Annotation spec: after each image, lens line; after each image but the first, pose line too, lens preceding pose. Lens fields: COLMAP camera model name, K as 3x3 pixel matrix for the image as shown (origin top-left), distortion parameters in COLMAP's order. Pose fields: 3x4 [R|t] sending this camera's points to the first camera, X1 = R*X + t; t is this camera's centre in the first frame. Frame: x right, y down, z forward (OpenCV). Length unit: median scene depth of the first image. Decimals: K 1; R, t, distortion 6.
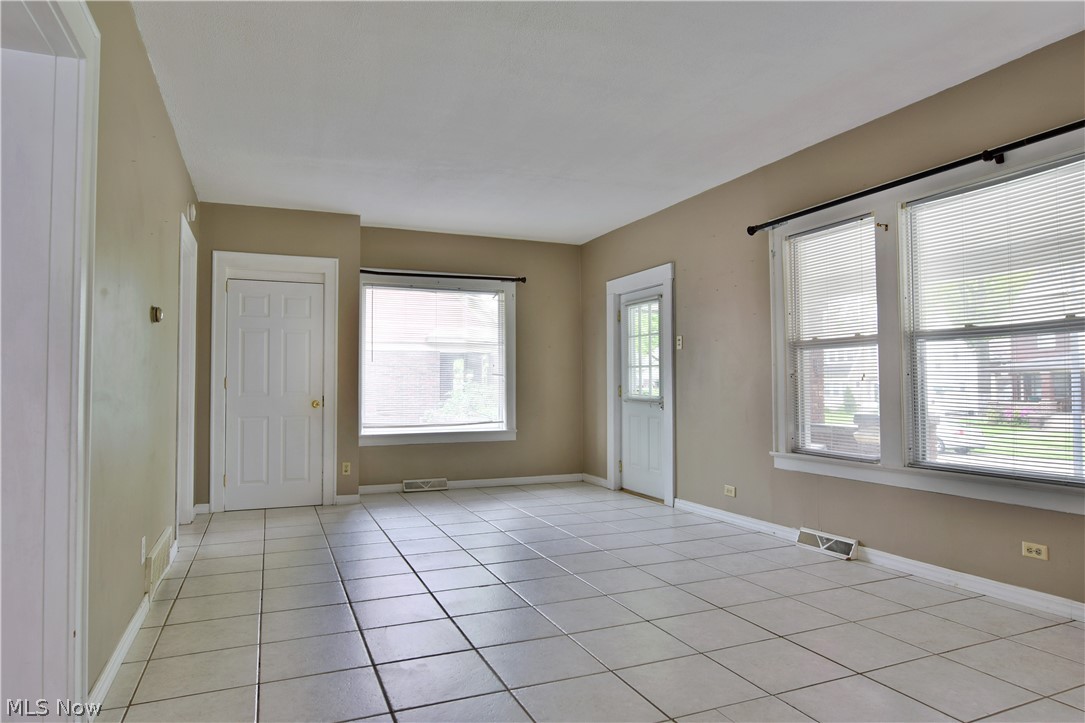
lens RADIAL K [[664.9, 0, 547.0], [0, 664.9, 363.7], [0, 0, 1]] dist [-0.007236, -0.002712]
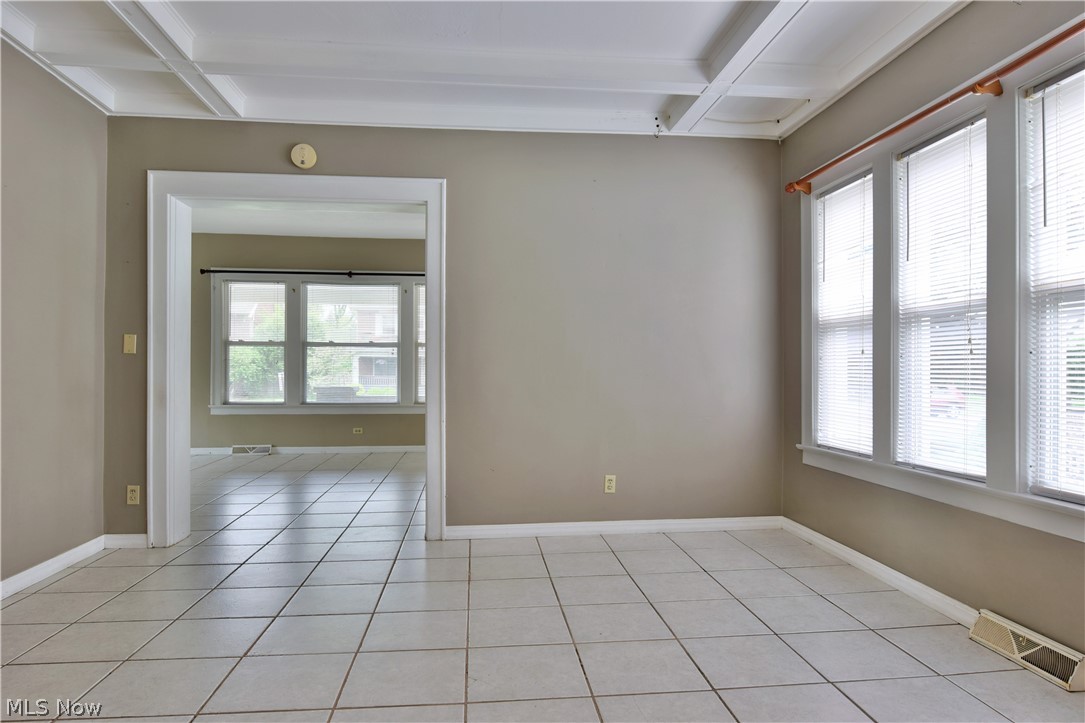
lens RADIAL K [[664.9, 0, 547.0], [0, 664.9, 367.3], [0, 0, 1]] dist [-0.007236, -0.002712]
pose [[0.292050, 0.002721, 0.956399, -1.023055], [-0.039603, 0.999173, 0.009251, -0.013555], [-0.955583, -0.040578, 0.291917, -0.306922]]
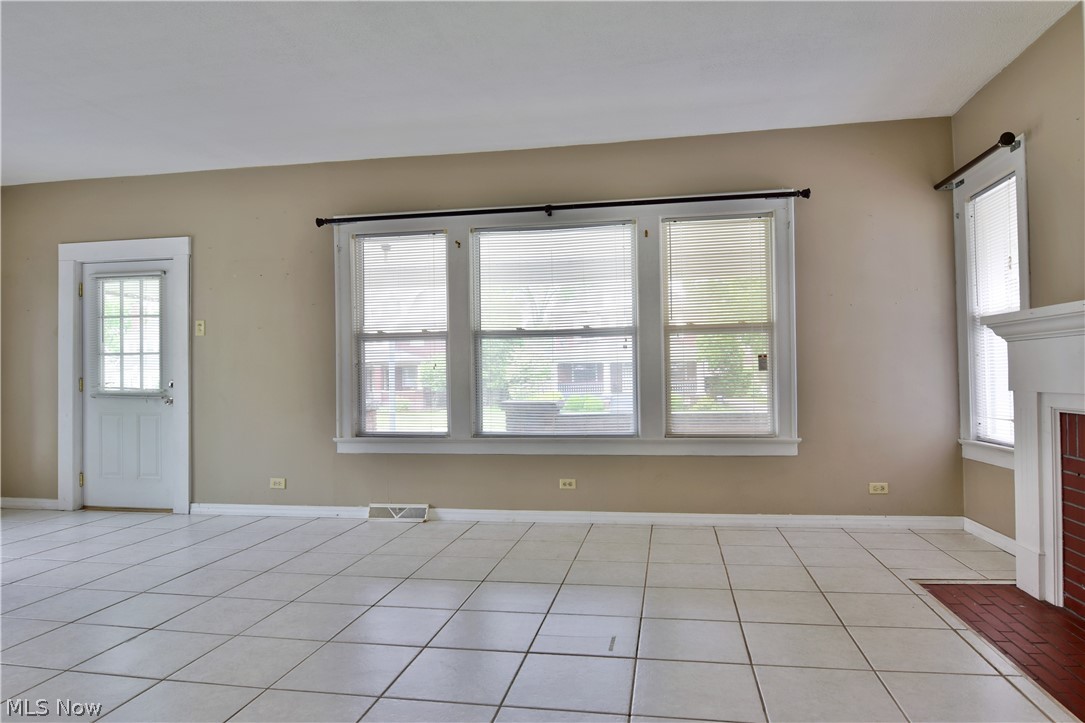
lens RADIAL K [[664.9, 0, 549.4], [0, 664.9, 364.5], [0, 0, 1]] dist [-0.007236, -0.002712]
pose [[0.550740, 0.005418, 0.834659, -0.349292], [-0.016787, 0.999849, 0.004586, 0.006270], [-0.834508, -0.016537, 0.550748, 0.144841]]
